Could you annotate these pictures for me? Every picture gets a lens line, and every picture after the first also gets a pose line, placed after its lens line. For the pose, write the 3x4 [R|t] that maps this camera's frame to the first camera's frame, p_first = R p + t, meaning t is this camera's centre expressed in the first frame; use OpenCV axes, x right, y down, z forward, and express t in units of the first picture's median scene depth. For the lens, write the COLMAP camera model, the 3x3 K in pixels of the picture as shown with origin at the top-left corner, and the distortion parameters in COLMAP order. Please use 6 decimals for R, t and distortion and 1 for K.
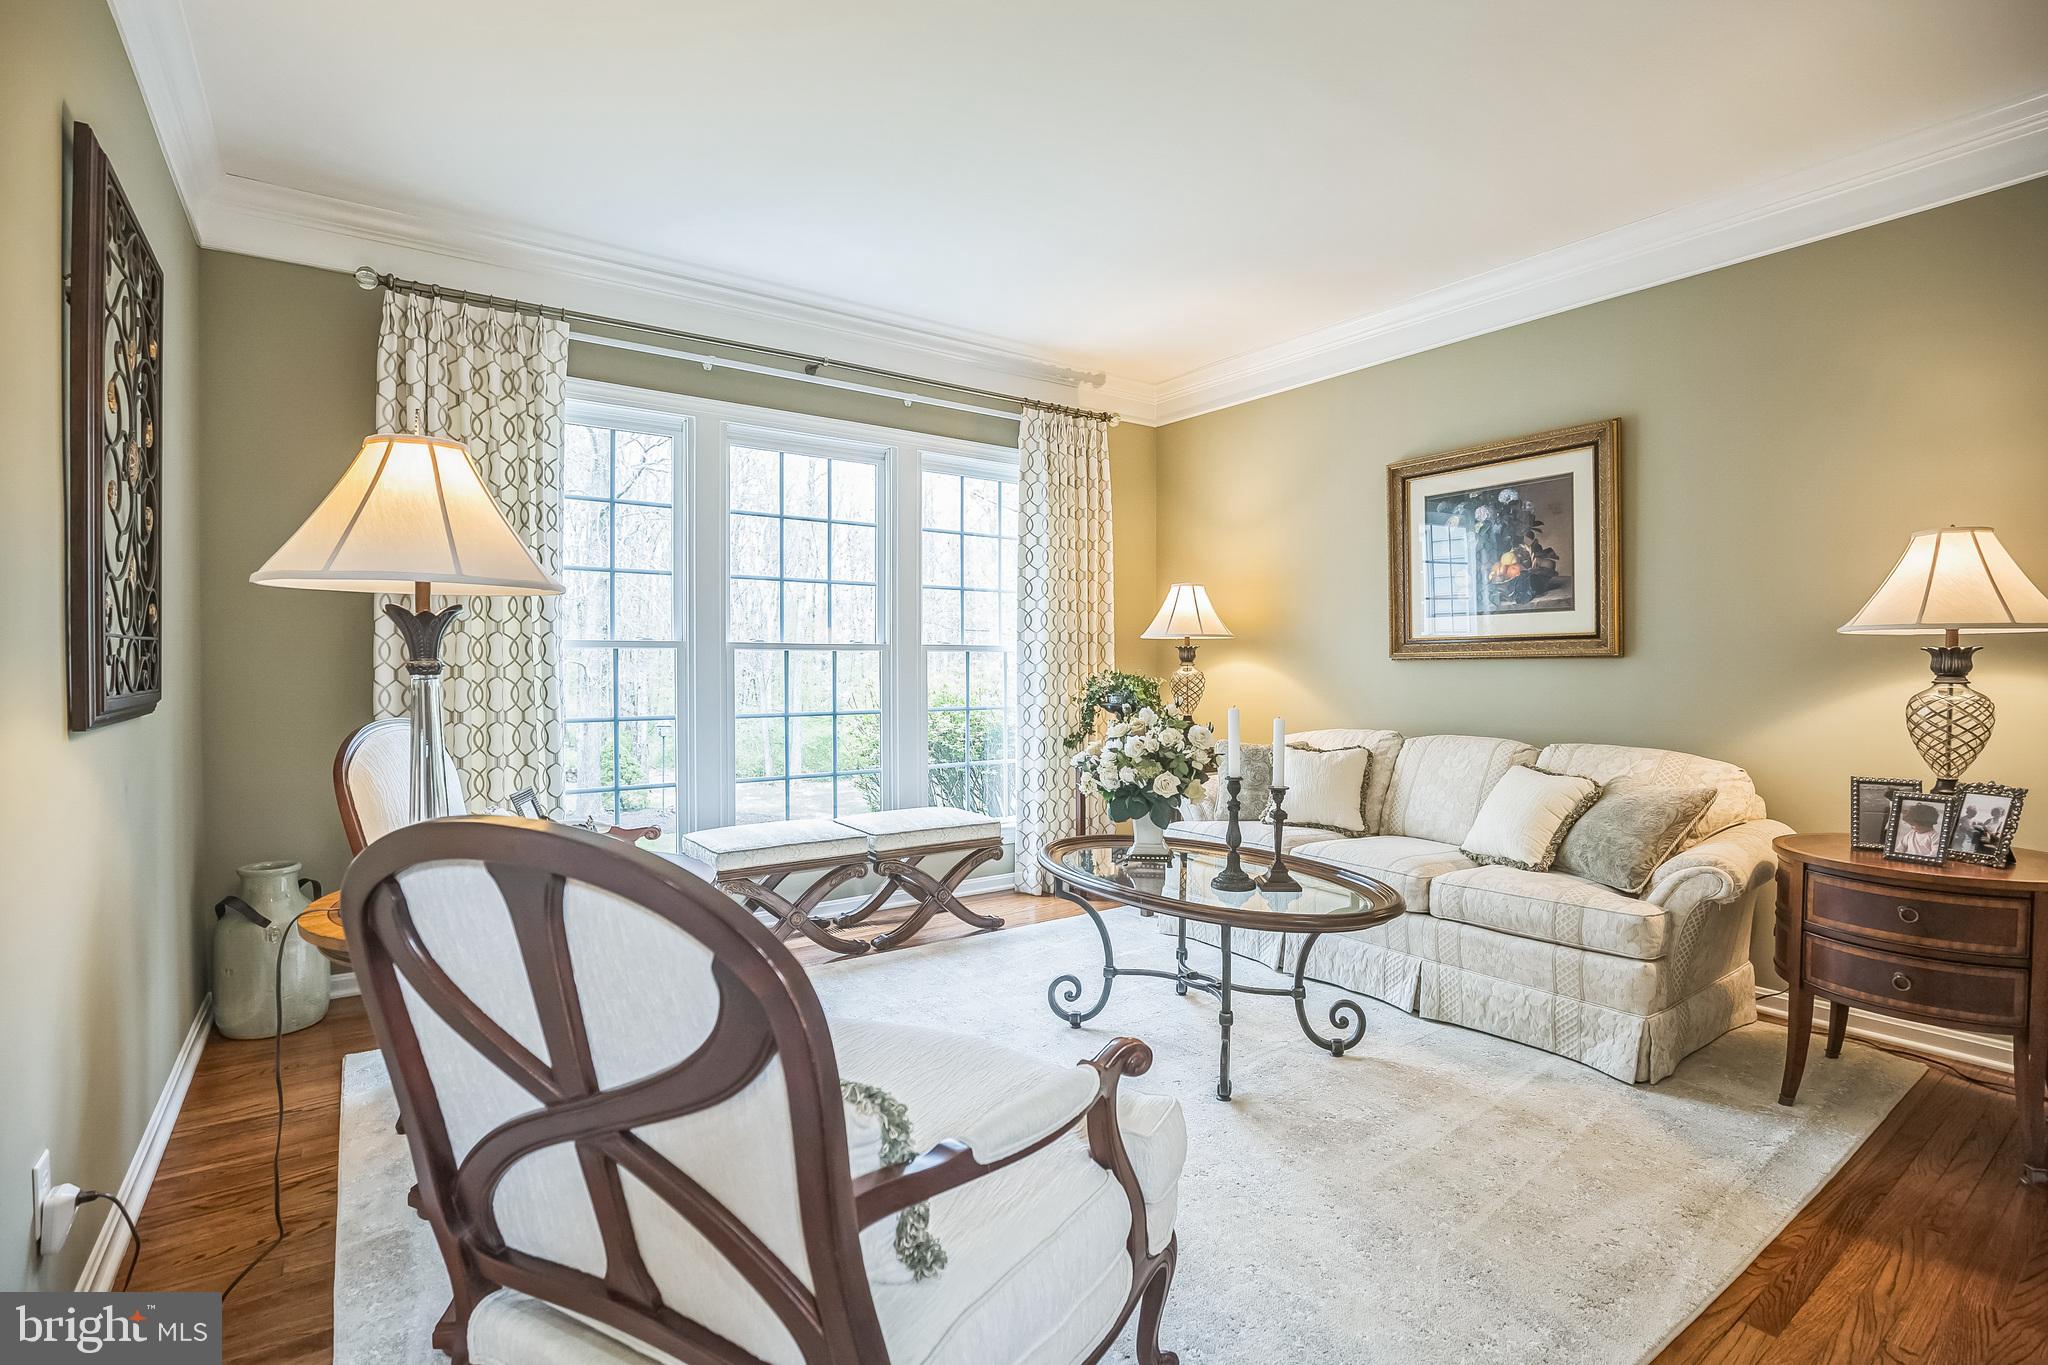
lens RADIAL K [[953.5, 0, 1036.2], [0, 953.5, 688.3], [0, 0, 1]] dist [-0.037969, 0.007578]
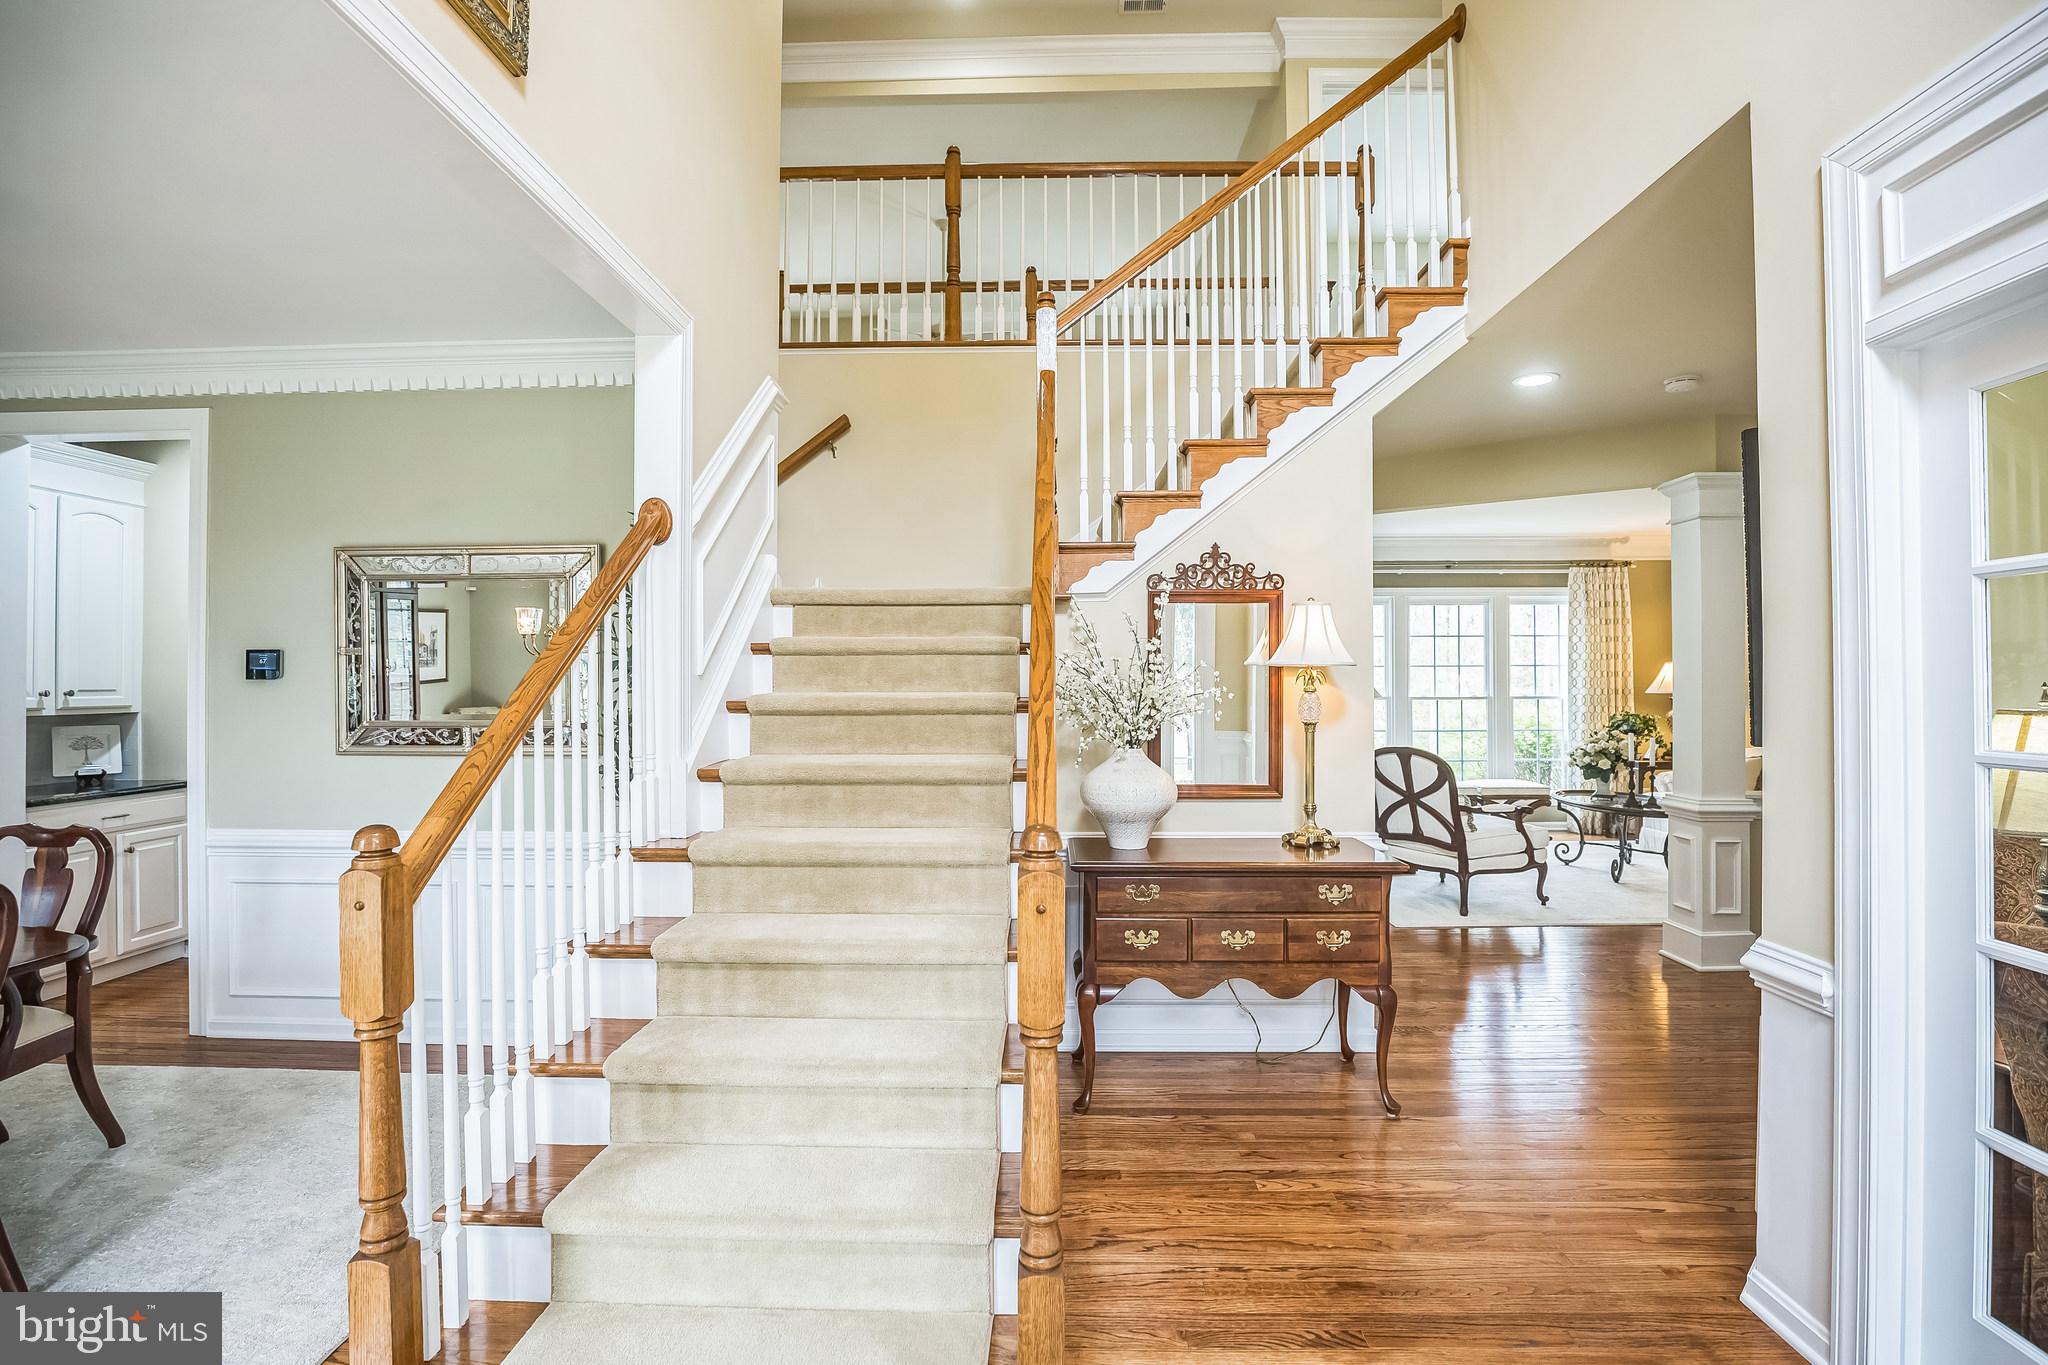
lens RADIAL K [[941.6, 0, 1030.1], [0, 941.6, 672.7], [0, 0, 1]] dist [-0.039996, 0.008942]
pose [[0.796209, -0.009885, -0.604940, 0.239746], [-0.009161, 0.999555, -0.028390, -0.030054], [0.604952, 0.028146, 0.795765, -1.053527]]
